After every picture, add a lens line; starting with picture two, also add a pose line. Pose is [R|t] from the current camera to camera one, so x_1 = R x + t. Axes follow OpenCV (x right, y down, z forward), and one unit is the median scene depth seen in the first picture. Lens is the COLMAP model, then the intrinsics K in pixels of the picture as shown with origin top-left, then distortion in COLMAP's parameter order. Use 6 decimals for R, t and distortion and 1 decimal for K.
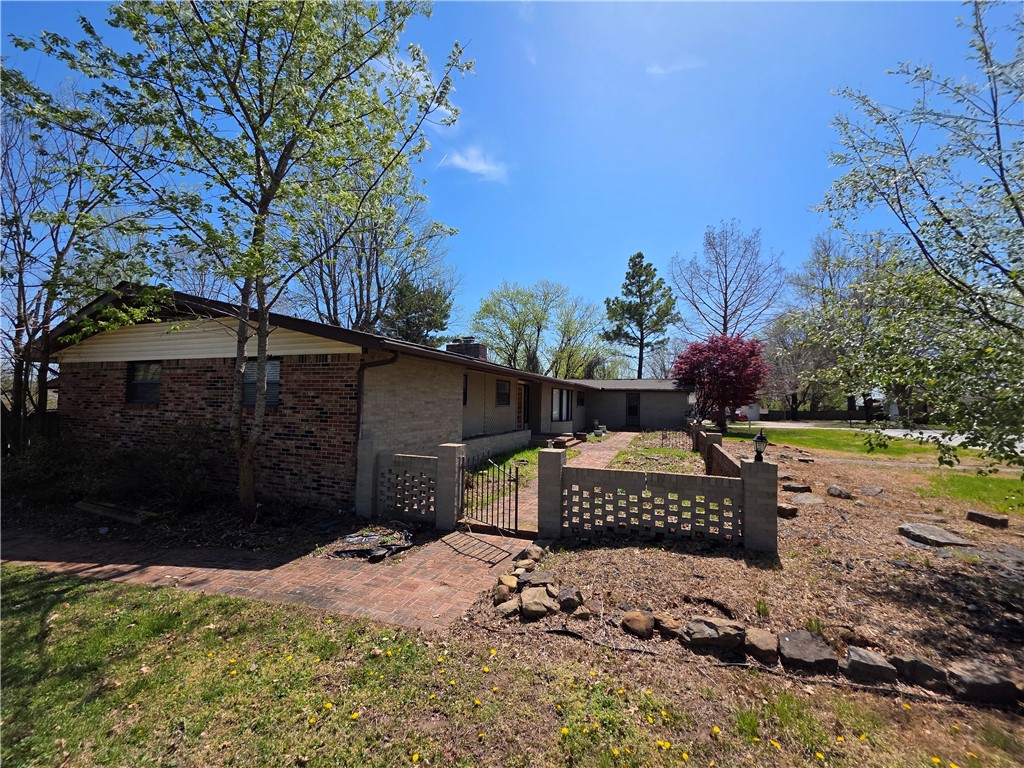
lens RADIAL K [[407.2, 0, 512.0], [0, 407.2, 384.0], [0, 0, 1]] dist [0.000591, 0.000076]
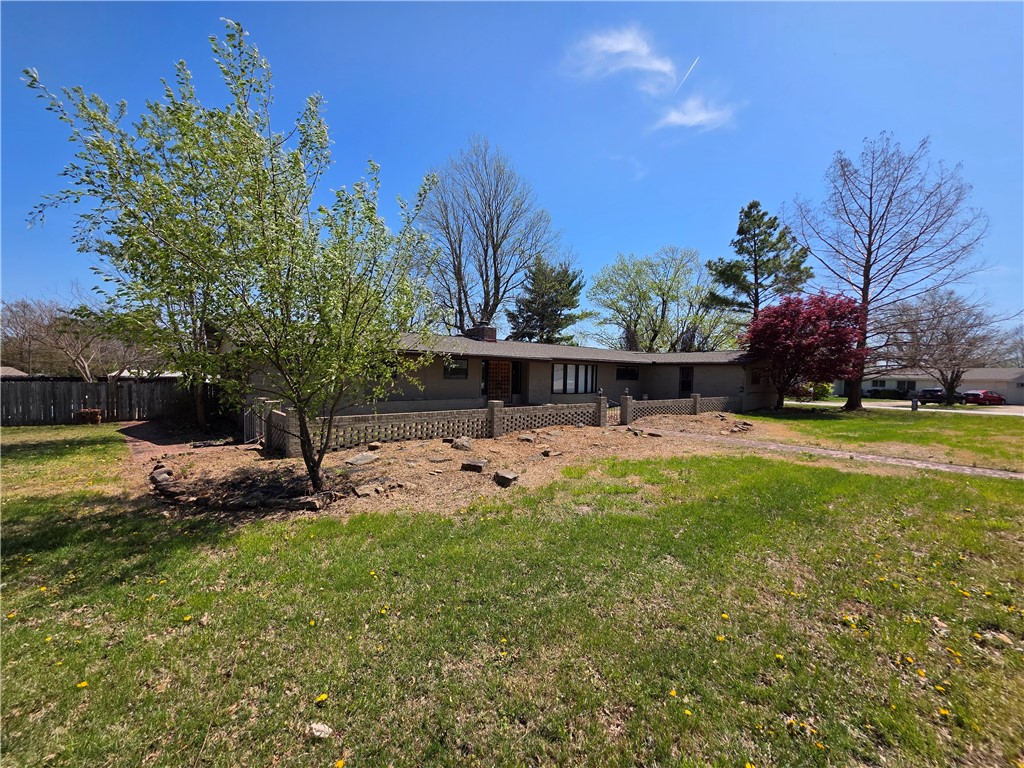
lens RADIAL K [[407.2, 0, 512.0], [0, 407.2, 384.0], [0, 0, 1]] dist [0.000591, 0.000076]
pose [[0.878000, 0.010139, -0.478554, 0.295016], [0.019067, 0.998241, 0.056131, 0.001829], [0.478282, -0.058408, 0.876262, -0.008667]]
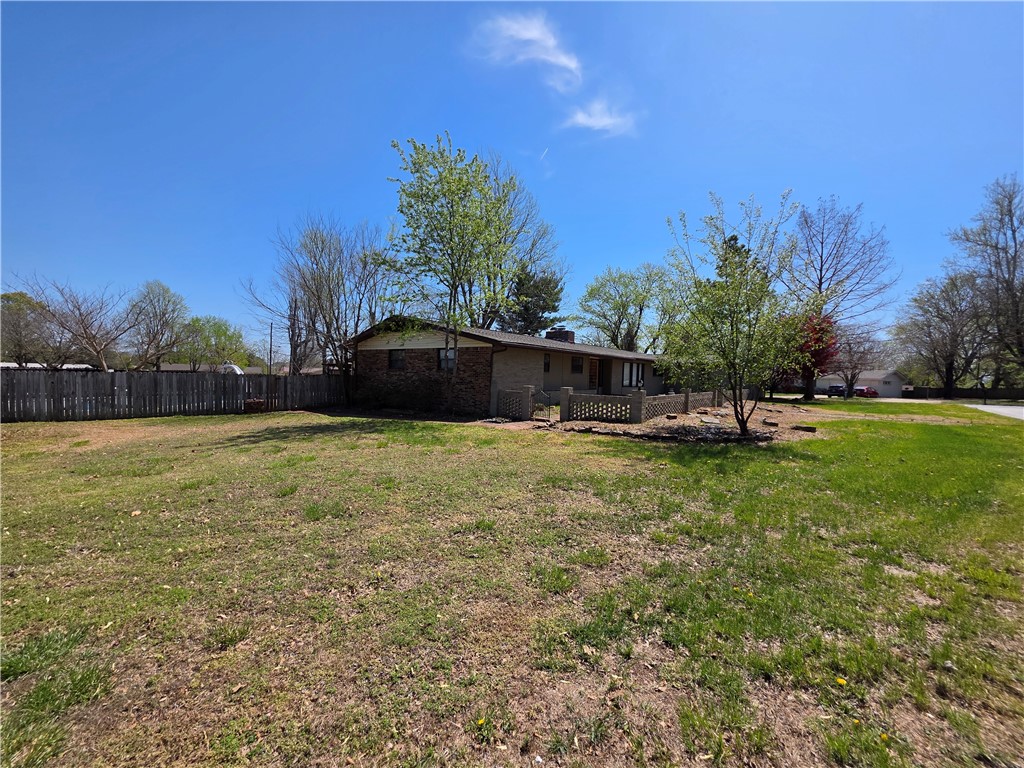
lens RADIAL K [[407.2, 0, 512.0], [0, 407.2, 384.0], [0, 0, 1]] dist [0.000591, 0.000076]
pose [[0.956359, 0.015395, -0.291790, 0.078528], [0.003187, 0.998002, 0.063103, -0.001892], [0.292178, -0.061279, 0.954399, -0.223785]]
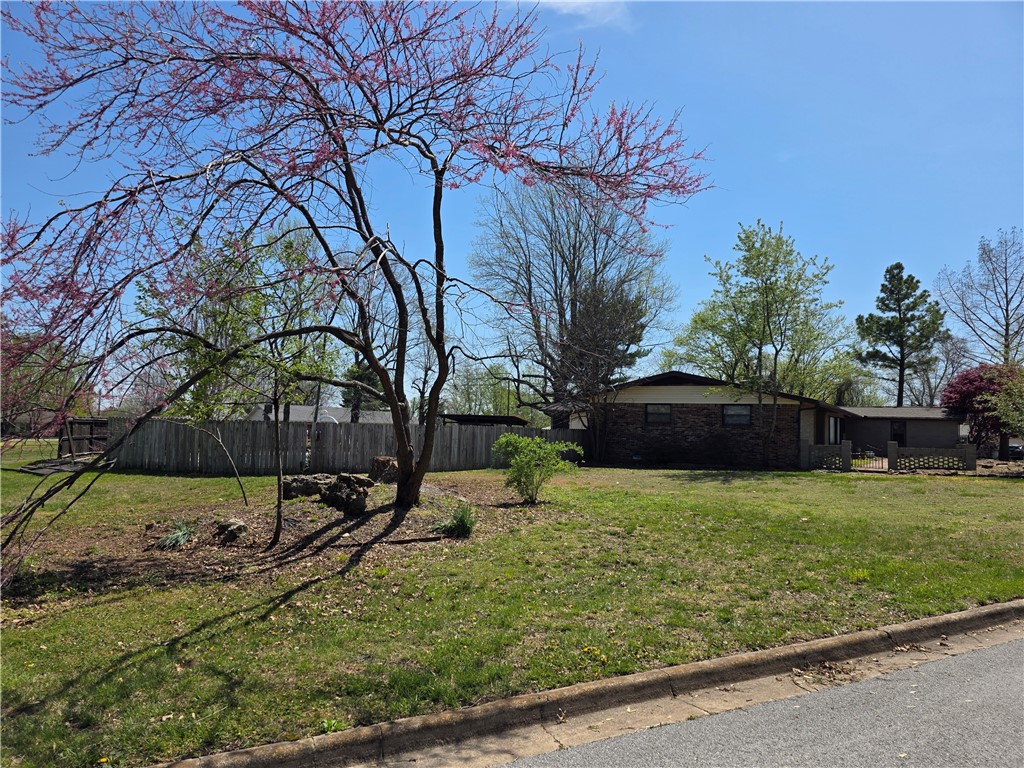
lens RADIAL K [[670.9, 0, 512.0], [0, 670.9, 384.0], [0, 0, 1]] dist [0.006116, -0.000627]
pose [[0.981189, -0.001302, -0.193043, -0.244285], [-0.004327, 0.999578, -0.028738, -0.013716], [0.192999, 0.029032, 0.980769, -0.627129]]
